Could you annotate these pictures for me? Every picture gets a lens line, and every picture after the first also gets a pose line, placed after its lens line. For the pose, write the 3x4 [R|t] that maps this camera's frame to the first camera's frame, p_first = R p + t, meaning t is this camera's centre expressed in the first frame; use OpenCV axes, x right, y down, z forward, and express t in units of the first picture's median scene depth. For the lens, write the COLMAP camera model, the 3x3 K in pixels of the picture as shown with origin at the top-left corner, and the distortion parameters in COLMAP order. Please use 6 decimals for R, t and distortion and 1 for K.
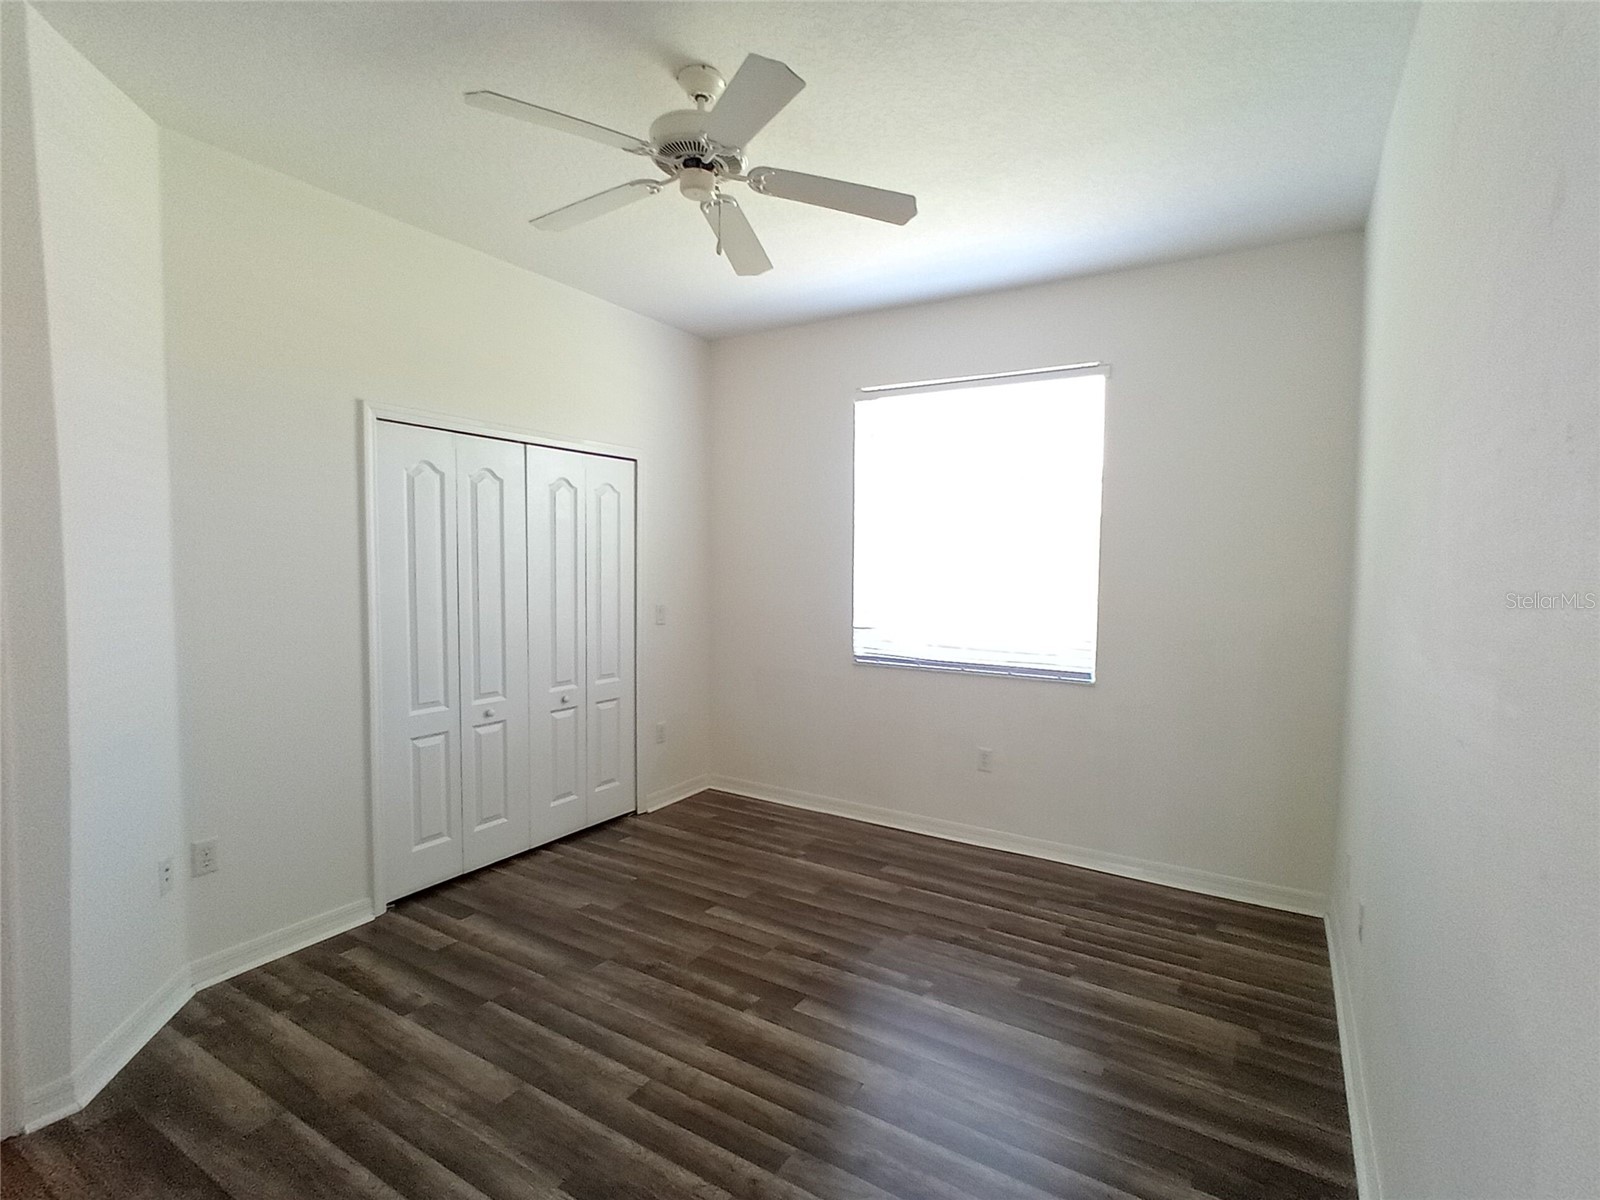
lens RADIAL K [[775.0, 0, 797.9], [0, 775.0, 598.9], [0, 0, 1]] dist [-0.004628, 0.000037]
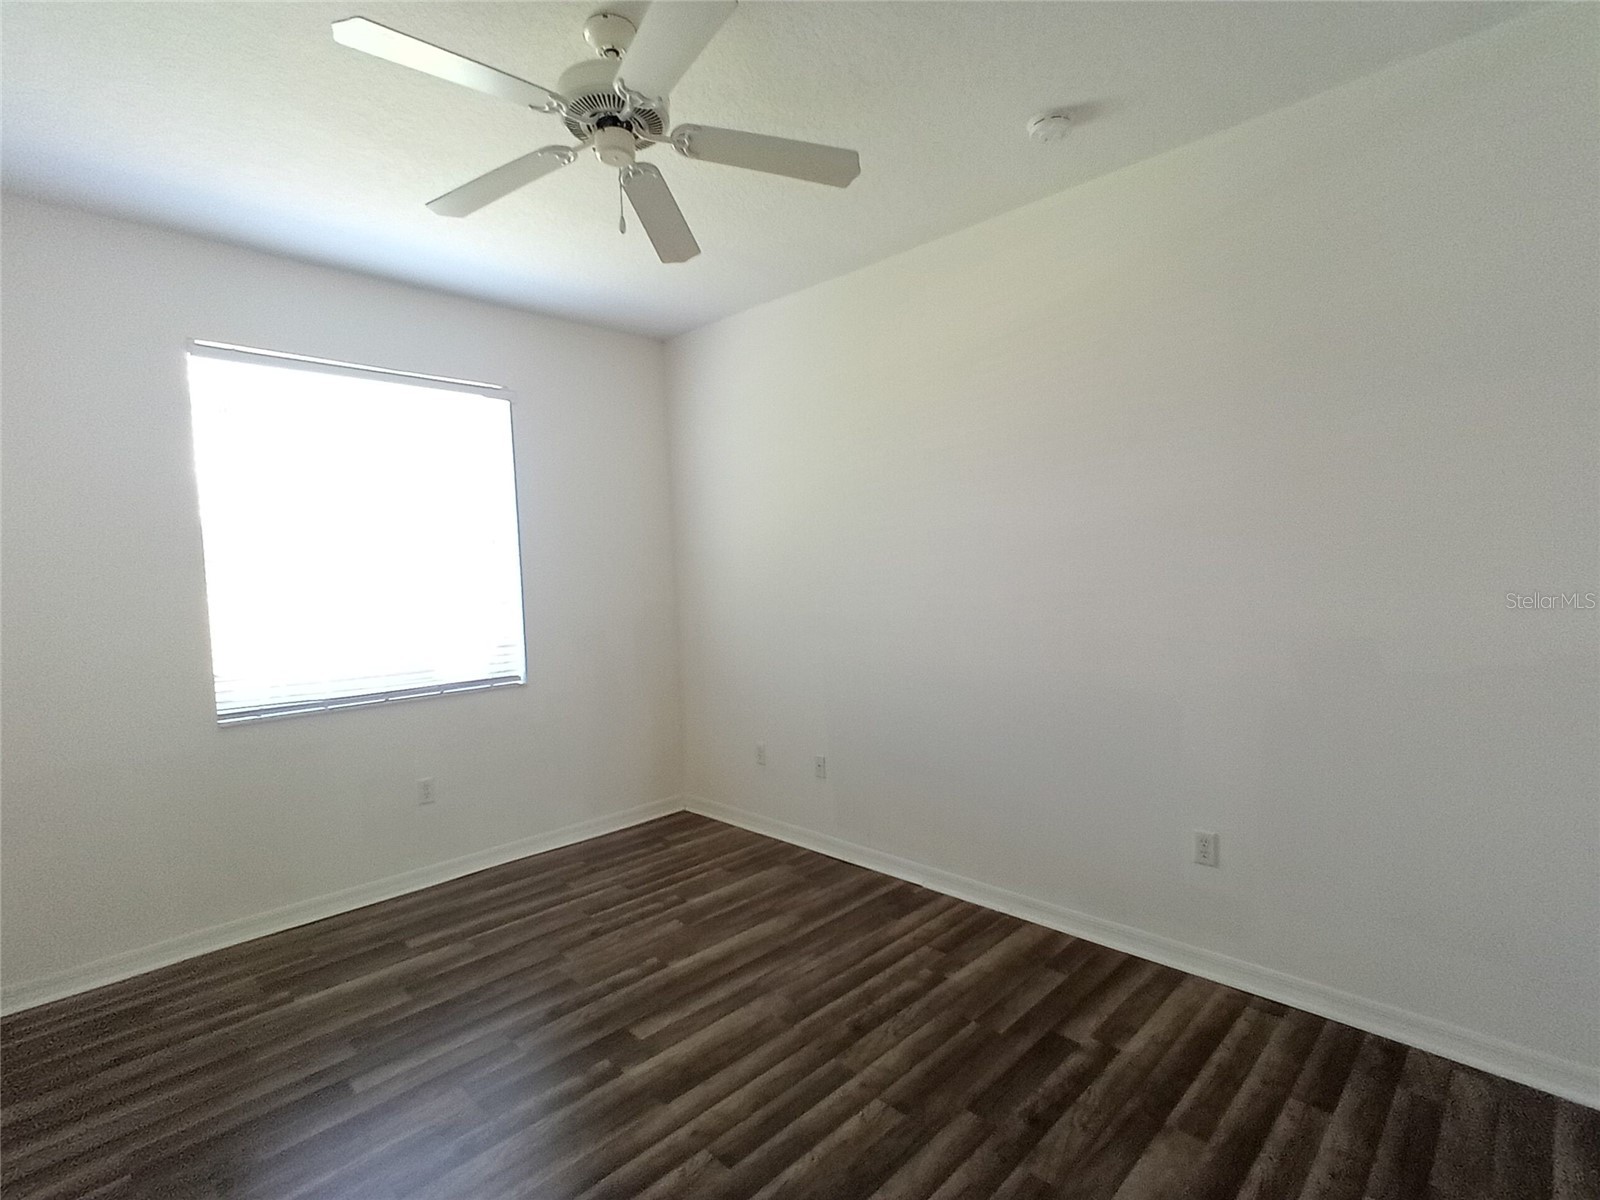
lens RADIAL K [[775.0, 0, 789.5], [0, 775.0, 597.2], [0, 0, 1]] dist [-0.004628, 0.000037]
pose [[0.226396, -0.057551, 0.972334, -0.628092], [0.082735, 0.995782, 0.039675, -0.026851], [-0.970515, 0.071463, 0.230202, 0.409907]]
